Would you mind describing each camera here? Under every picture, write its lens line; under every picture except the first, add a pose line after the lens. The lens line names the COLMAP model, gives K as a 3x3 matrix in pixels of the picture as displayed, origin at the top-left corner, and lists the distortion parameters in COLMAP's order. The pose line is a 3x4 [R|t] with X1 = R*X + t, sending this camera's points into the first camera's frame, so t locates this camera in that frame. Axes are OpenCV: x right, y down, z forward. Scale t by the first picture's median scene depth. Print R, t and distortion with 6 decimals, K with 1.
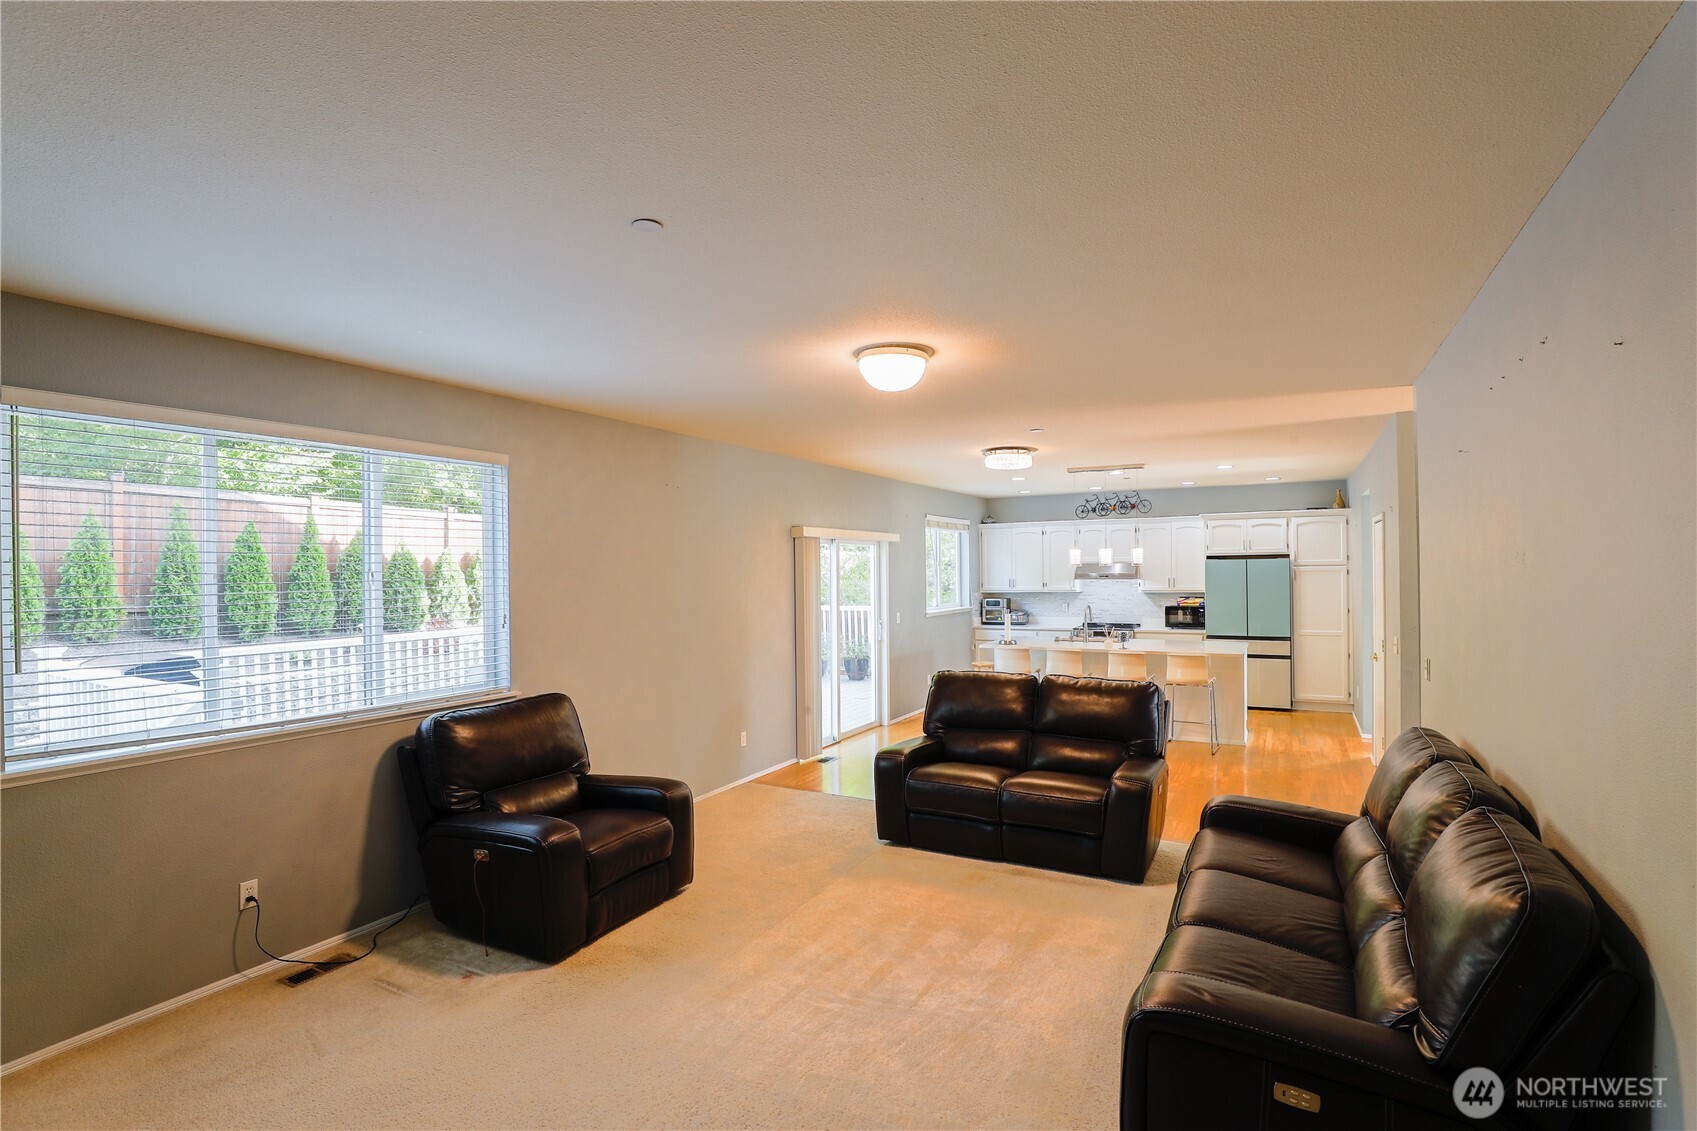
lens RADIAL K [[778.9, 0, 859.6], [0, 778.9, 578.6], [0, 0, 1]] dist [-0.030430, 0.001335]
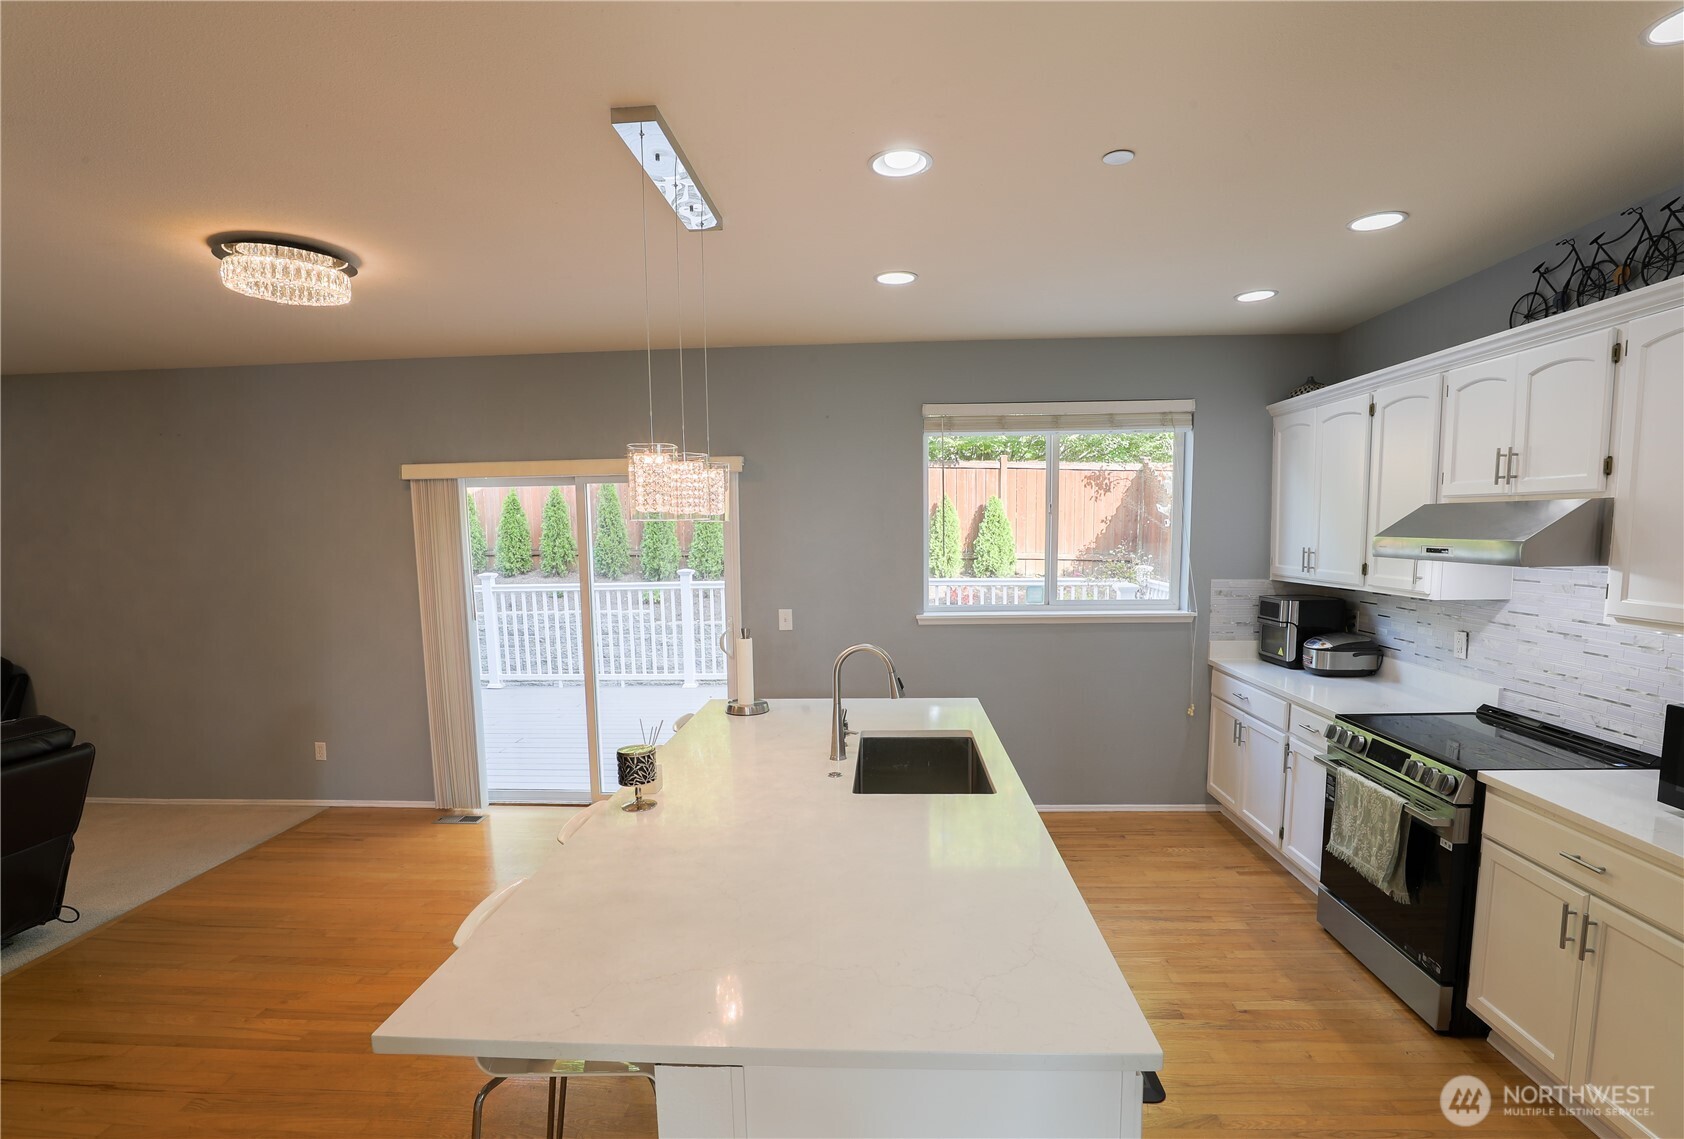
lens RADIAL K [[805.9, 0, 859.1], [0, 805.9, 617.3], [0, 0, 1]] dist [-0.018897, 0.001732]
pose [[0.442424, 0.106626, -0.890445, 0.471560], [-0.002293, 0.993038, 0.117772, -0.011979], [0.896803, -0.050063, 0.439588, 0.691390]]
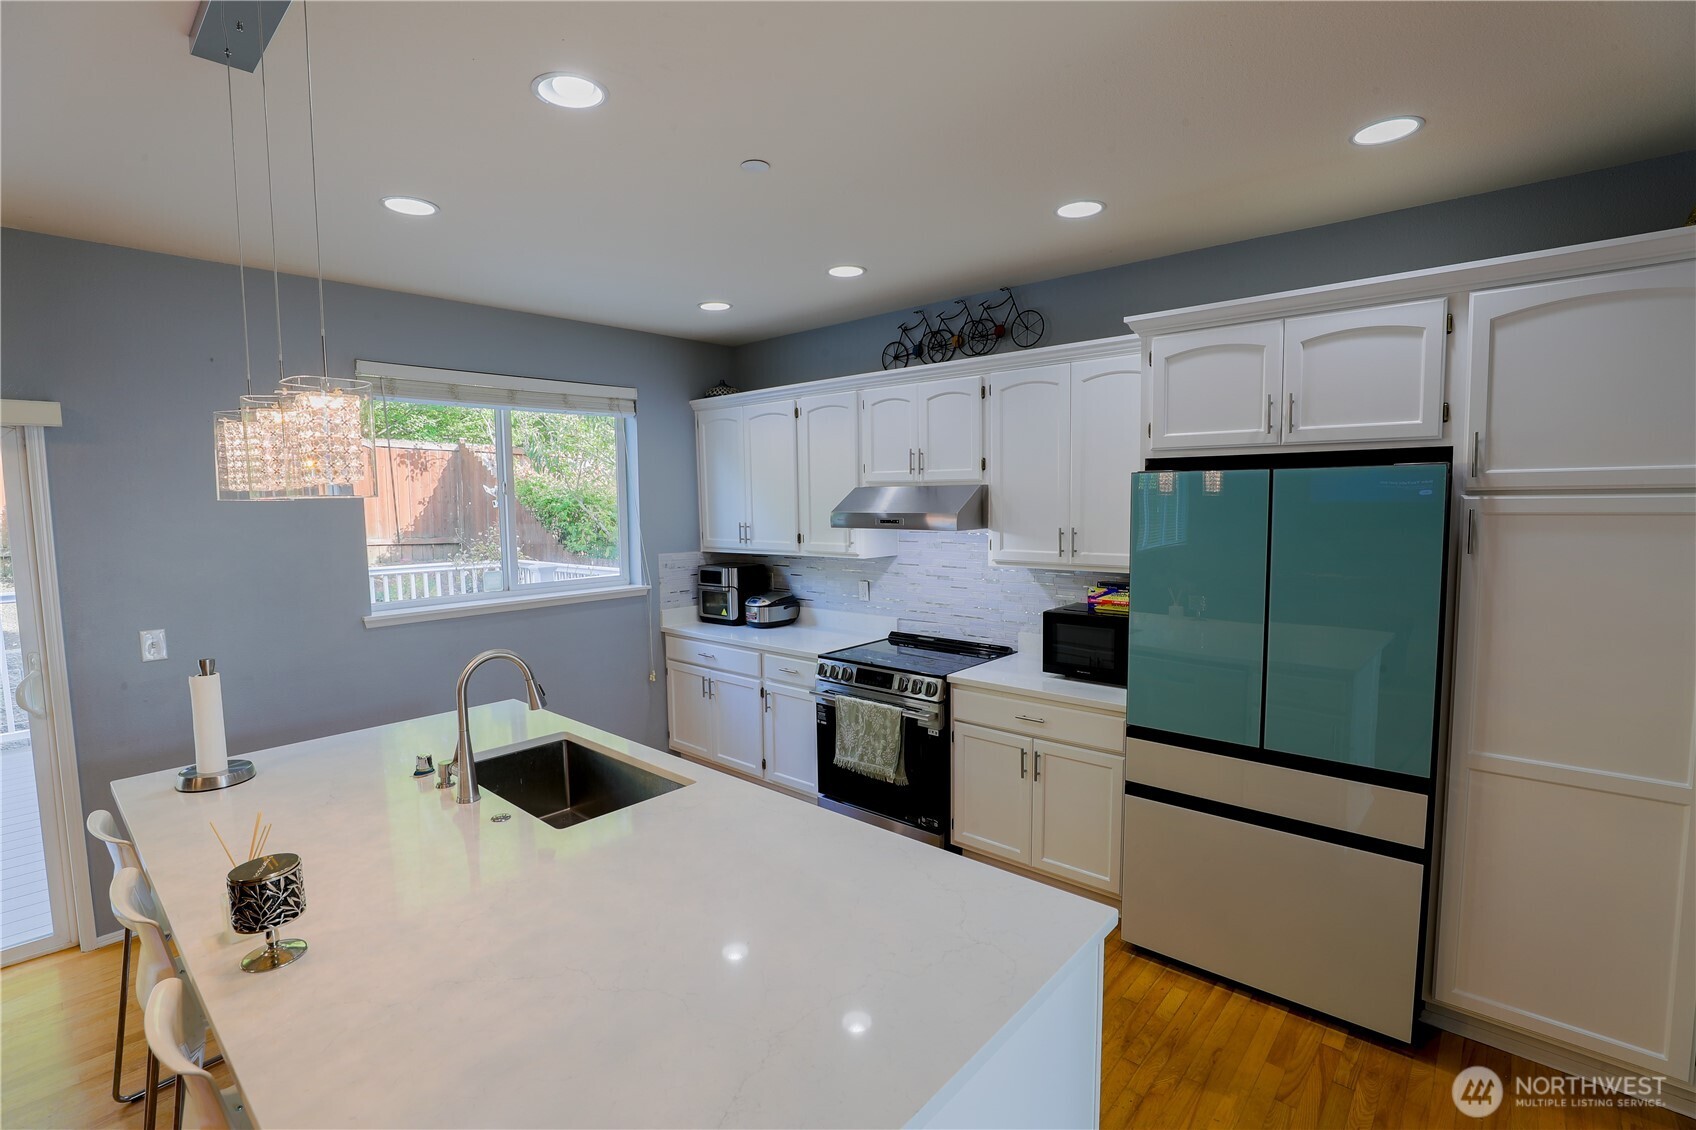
lens RADIAL K [[778.4, 0, 842.1], [0, 778.4, 562.1], [0, 0, 1]] dist [-0.030430, 0.001335]
pose [[0.973186, 0.017016, -0.229391, 0.374202], [0.000144, 0.997215, 0.074582, -0.011134], [0.230021, -0.072615, 0.970473, 0.630852]]
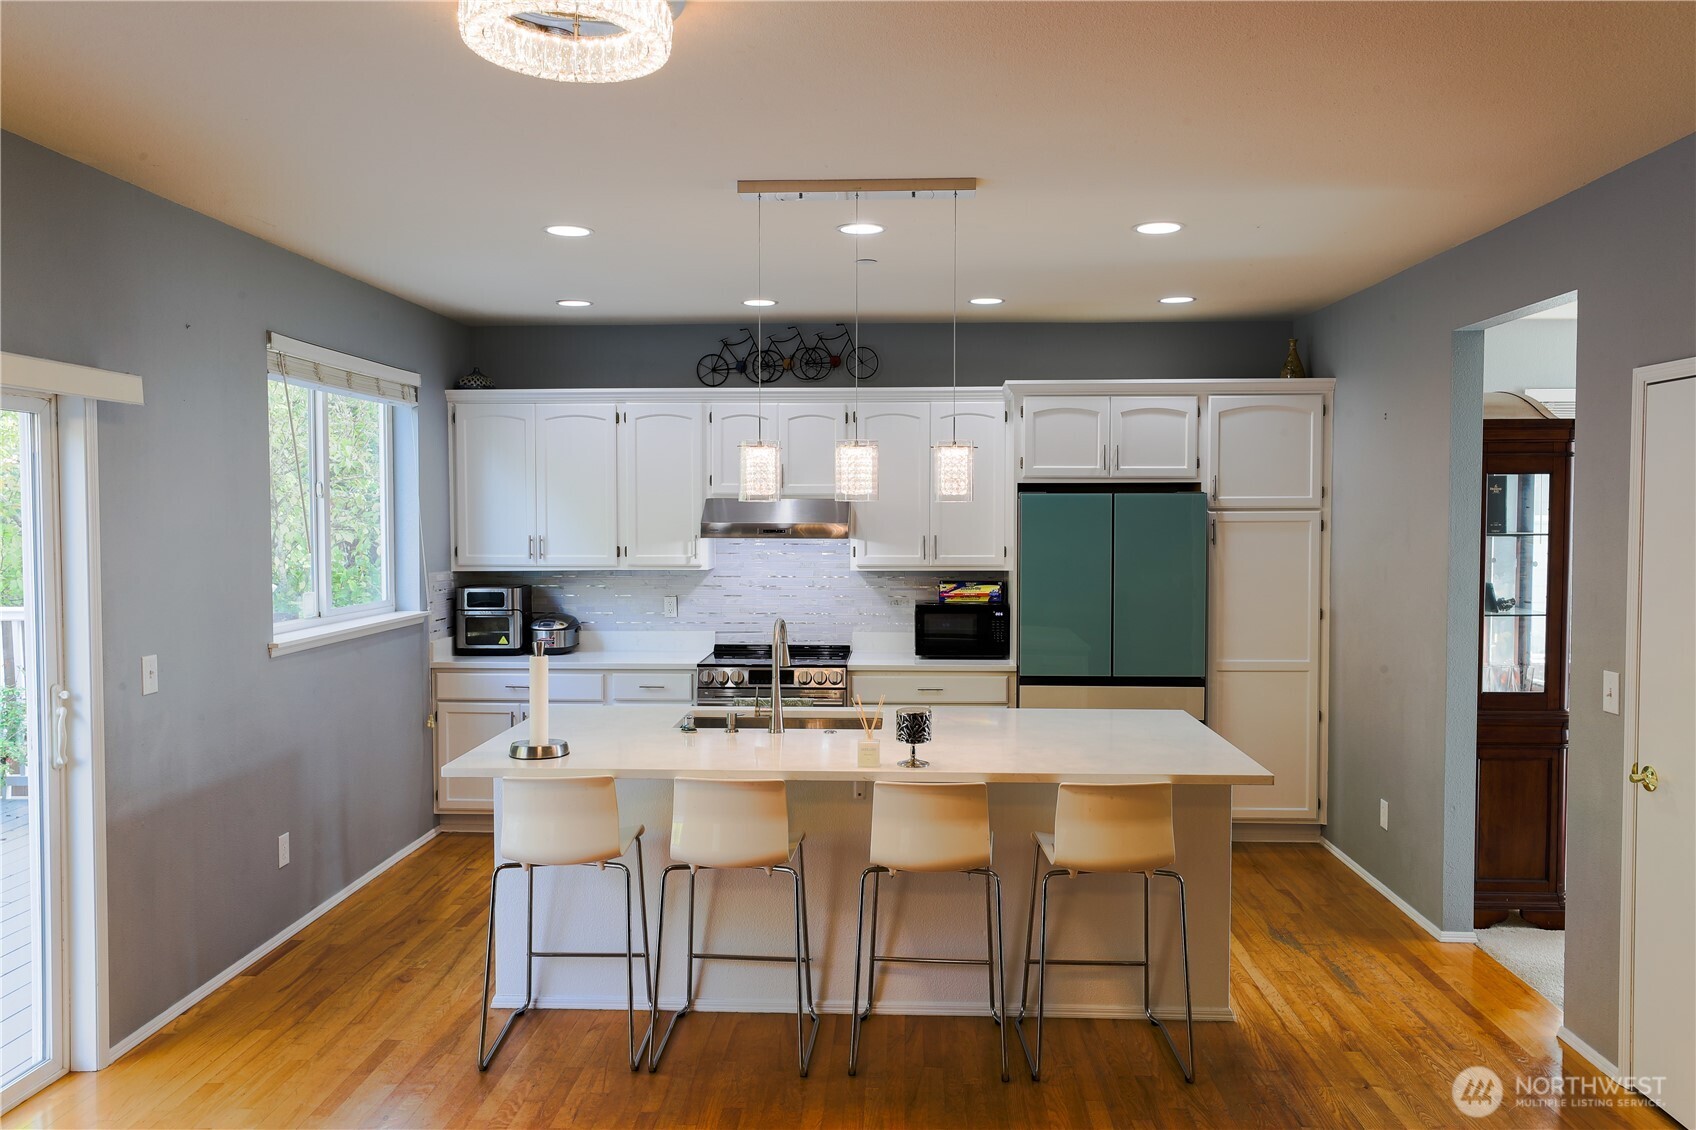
lens RADIAL K [[1272.1, 0, 840.1], [0, 1272.1, 566.3], [0, 0, 1]] dist [0.013766, -0.005747]
pose [[0.903387, -0.006621, 0.428776, 0.066419], [-0.005425, 0.999624, 0.026865, -0.002531], [-0.428793, -0.026595, 0.903011, 0.396526]]
